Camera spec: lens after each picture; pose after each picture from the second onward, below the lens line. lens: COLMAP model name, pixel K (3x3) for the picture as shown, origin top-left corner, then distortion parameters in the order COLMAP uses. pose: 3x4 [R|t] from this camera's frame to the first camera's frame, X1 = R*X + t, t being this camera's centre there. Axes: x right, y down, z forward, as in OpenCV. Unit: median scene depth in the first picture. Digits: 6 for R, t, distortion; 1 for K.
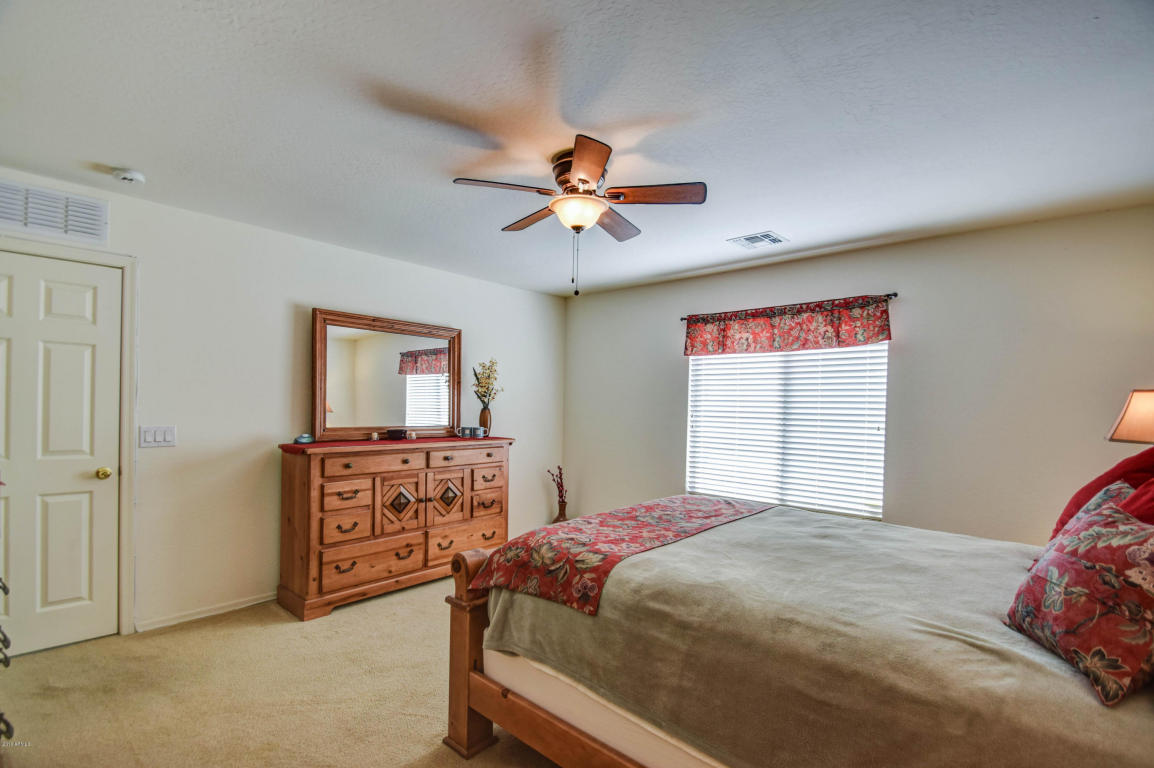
lens RADIAL K [[505.4, 0, 578.1], [0, 505.4, 412.3], [0, 0, 1]] dist [0.014703, -0.017043]
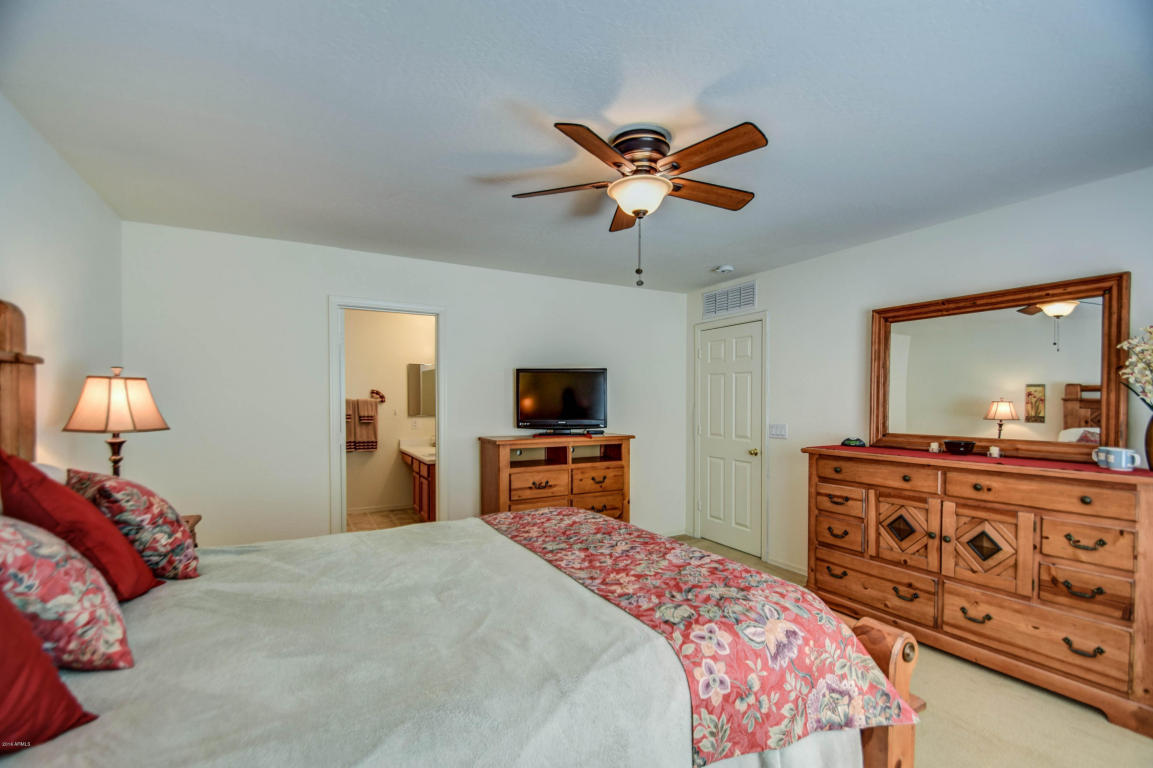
lens RADIAL K [[504.9, 0, 577.6], [0, 504.9, 412.3], [0, 0, 1]] dist [0.014703, -0.017043]
pose [[-0.310968, -0.001449, -0.950419, 0.866701], [-0.022432, 0.999731, 0.005815, -0.000677], [0.950156, 0.023128, -0.310917, 1.123320]]
